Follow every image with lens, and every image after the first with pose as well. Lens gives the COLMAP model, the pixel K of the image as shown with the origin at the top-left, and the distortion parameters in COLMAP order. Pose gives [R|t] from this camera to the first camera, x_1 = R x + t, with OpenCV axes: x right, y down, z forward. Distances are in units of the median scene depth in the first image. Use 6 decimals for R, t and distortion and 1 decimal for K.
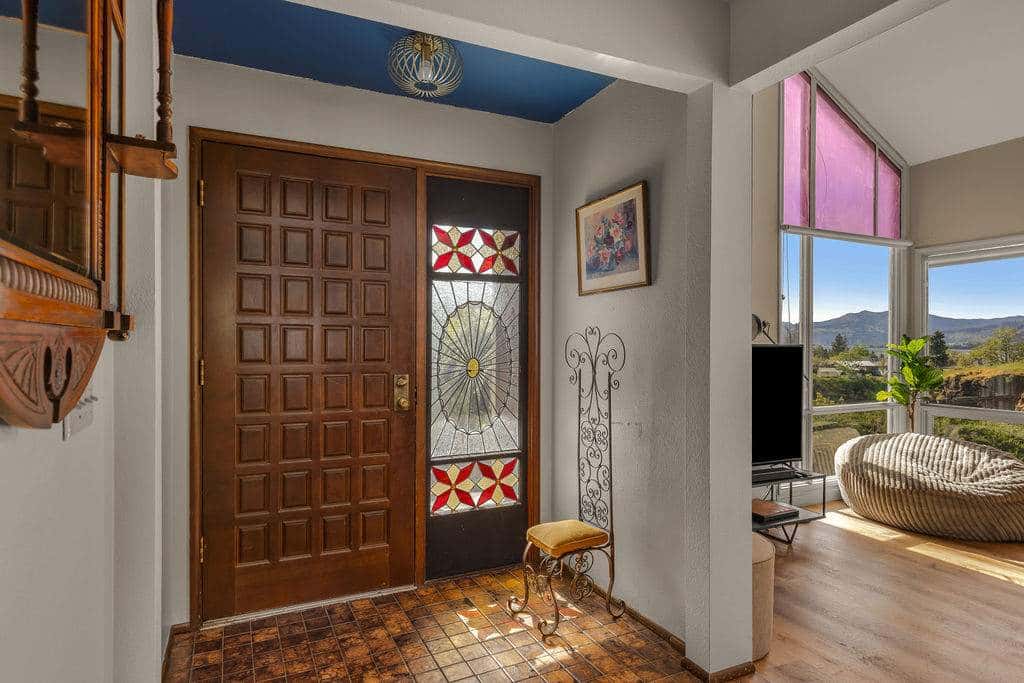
lens RADIAL K [[573.6, 0, 514.6], [0, 573.6, 346.4], [0, 0, 1]] dist [0.006112, 0.002476]
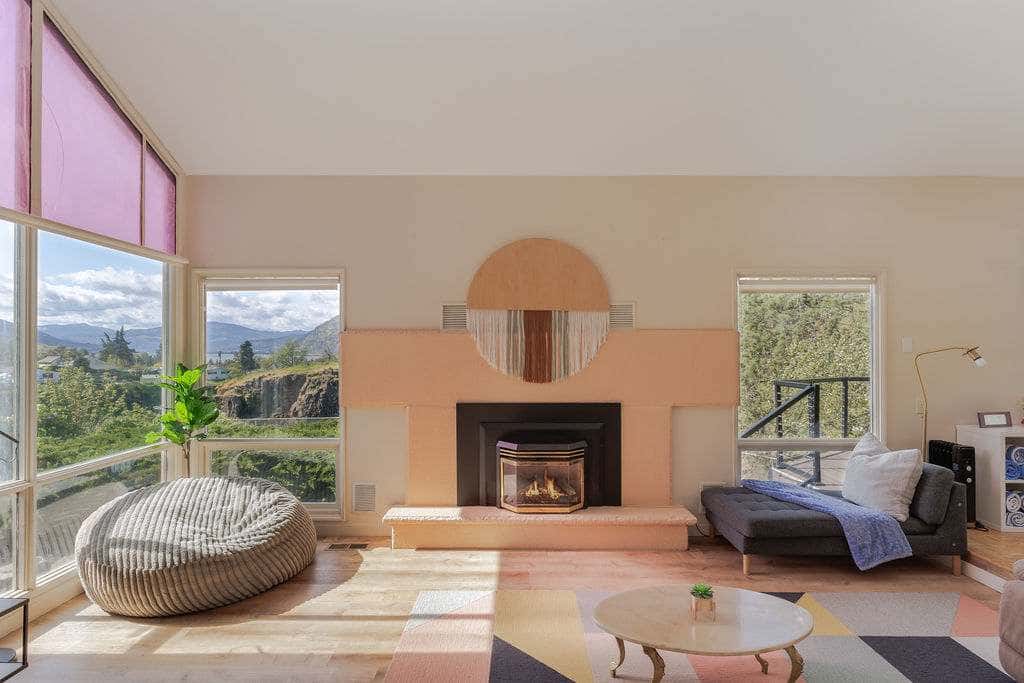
lens RADIAL K [[503.3, 0, 516.5], [0, 503.3, 351.2], [0, 0, 1]] dist [0.001507, 0.000852]
pose [[0.432498, -0.000908, 0.901634, 0.221769], [0.003392, 0.999994, -0.000620, -0.040315], [-0.901628, 0.003326, 0.432499, 0.217985]]
